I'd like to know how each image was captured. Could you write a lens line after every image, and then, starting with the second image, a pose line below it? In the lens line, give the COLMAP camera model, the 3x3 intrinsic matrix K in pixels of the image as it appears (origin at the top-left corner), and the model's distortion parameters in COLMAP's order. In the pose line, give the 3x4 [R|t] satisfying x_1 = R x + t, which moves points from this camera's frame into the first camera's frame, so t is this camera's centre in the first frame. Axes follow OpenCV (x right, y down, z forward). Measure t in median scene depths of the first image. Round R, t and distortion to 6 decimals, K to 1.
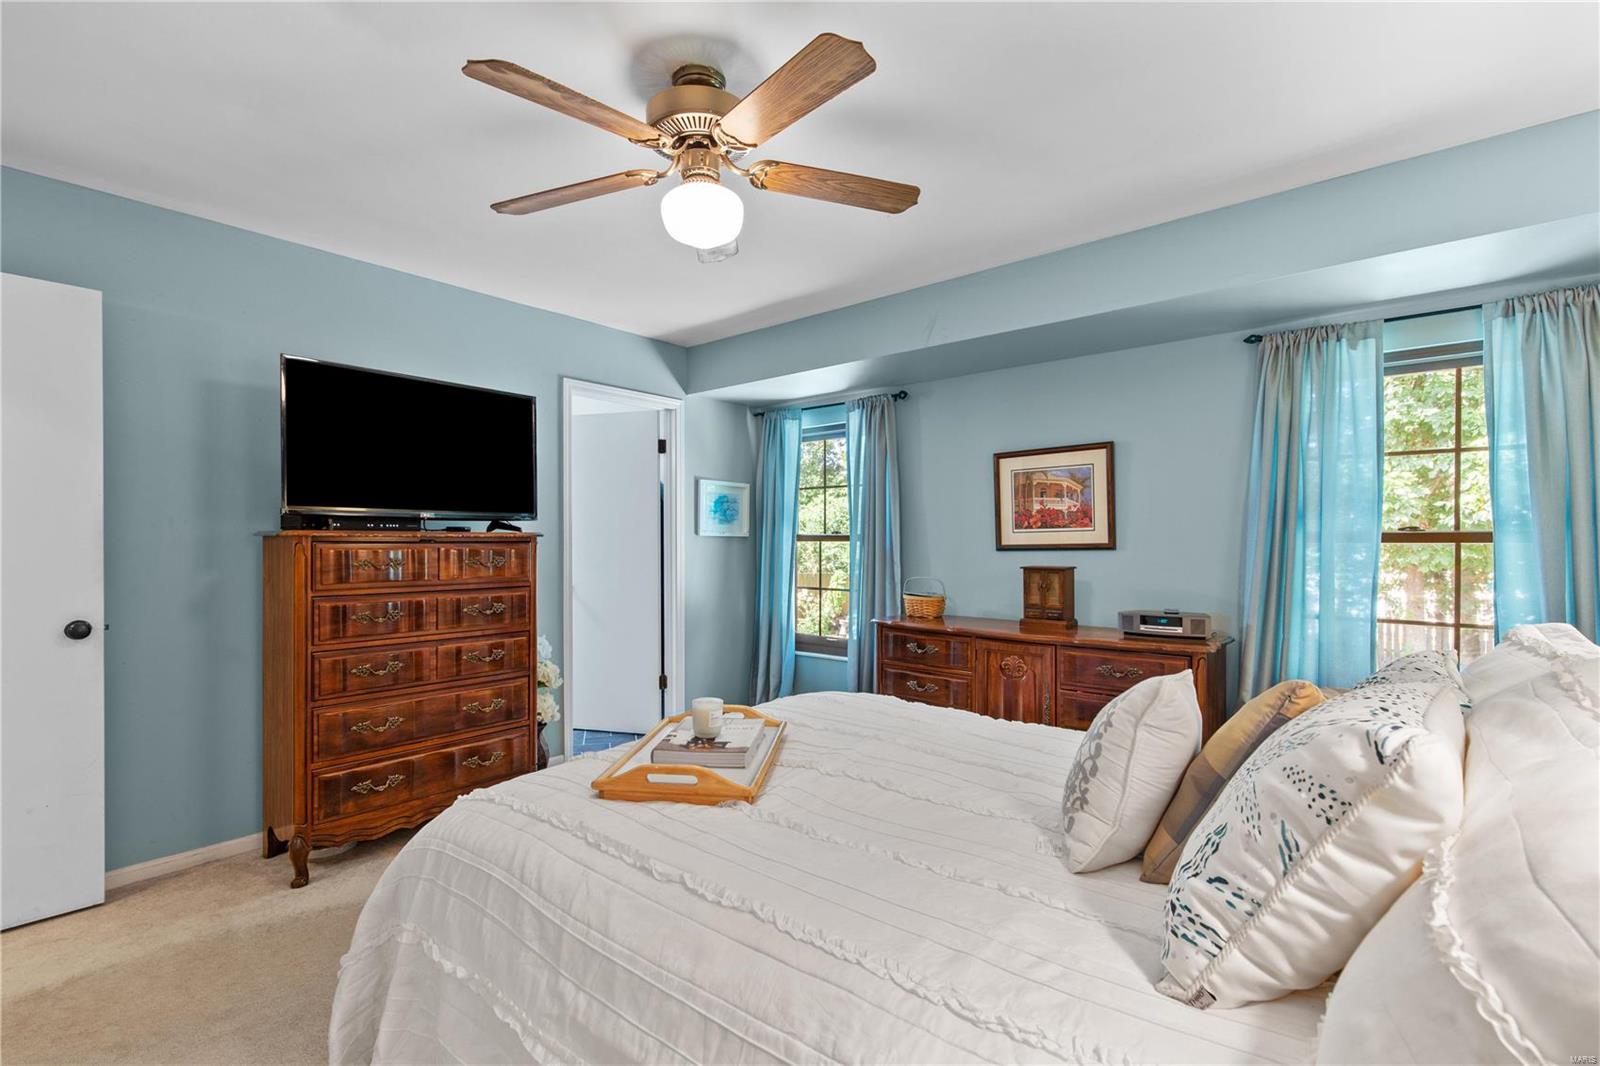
lens RADIAL K [[729.5, 0, 800.8], [0, 729.5, 541.9], [0, 0, 1]] dist [0.011962, -0.003053]
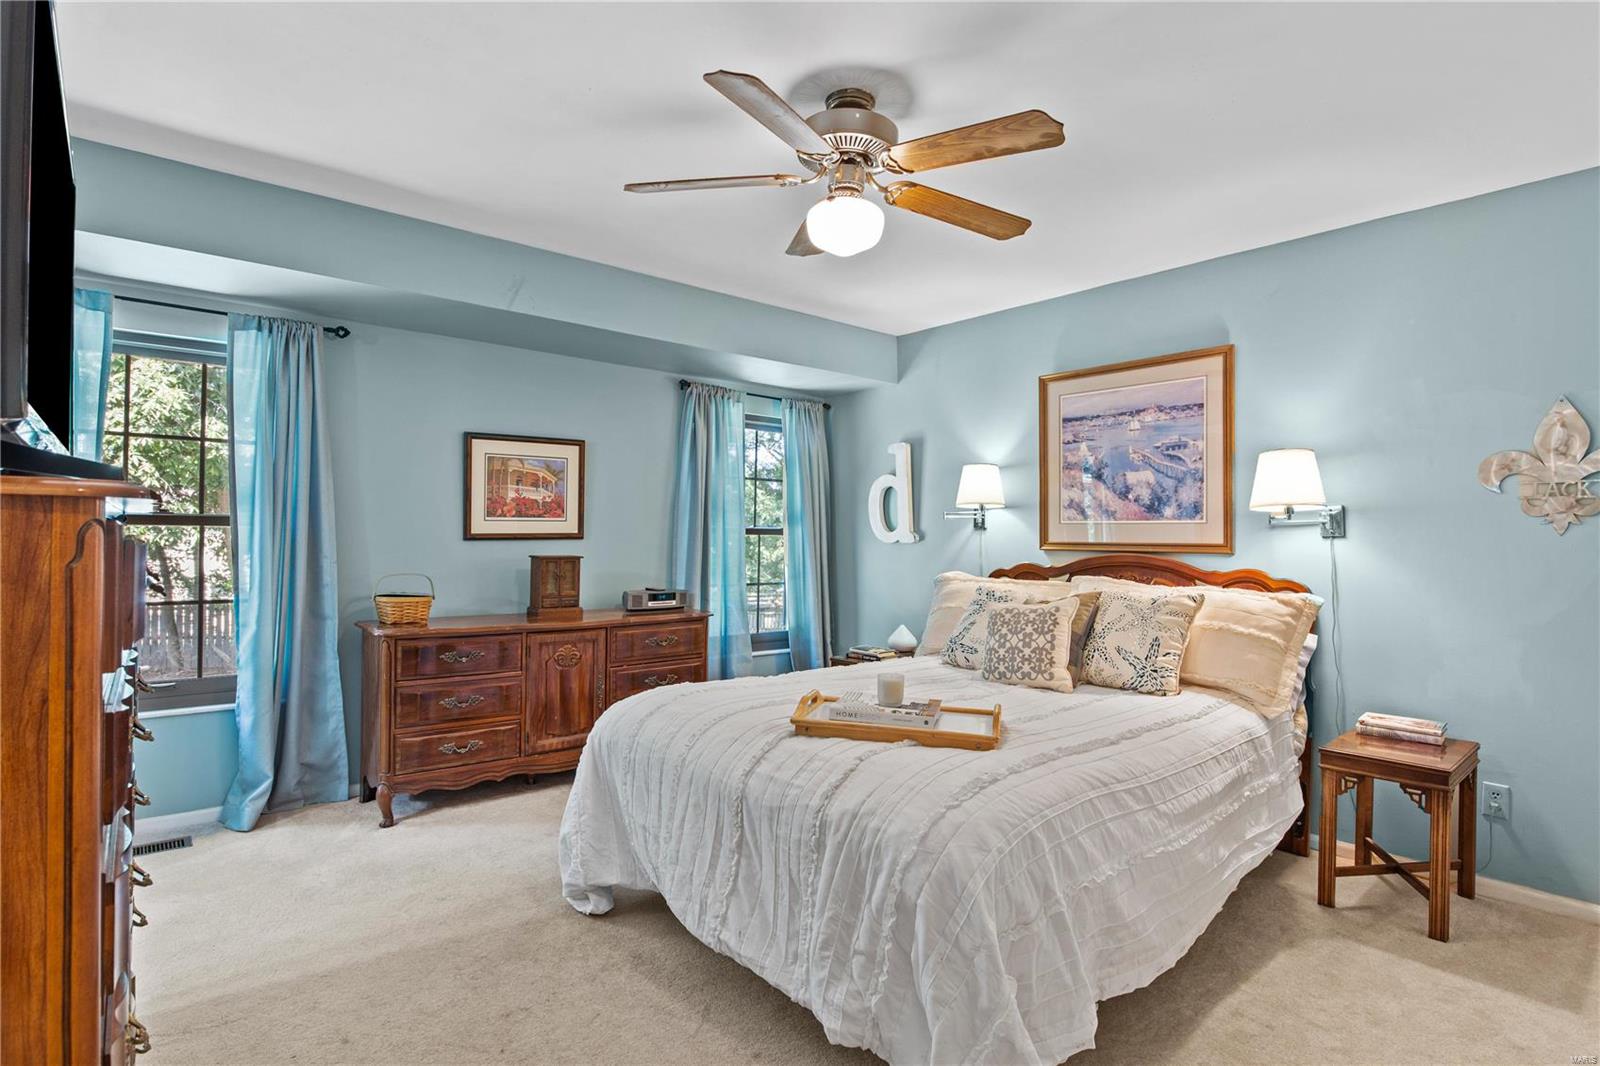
lens RADIAL K [[802.0, 0, 801.7], [0, 802.0, 532.7], [0, 0, 1]] dist [-0.003095, 0.000350]
pose [[0.167247, 0.004189, 0.985906, -0.695479], [-0.013896, 0.999902, -0.001891, -0.000970], [-0.985817, -0.013383, 0.167288, 0.466030]]
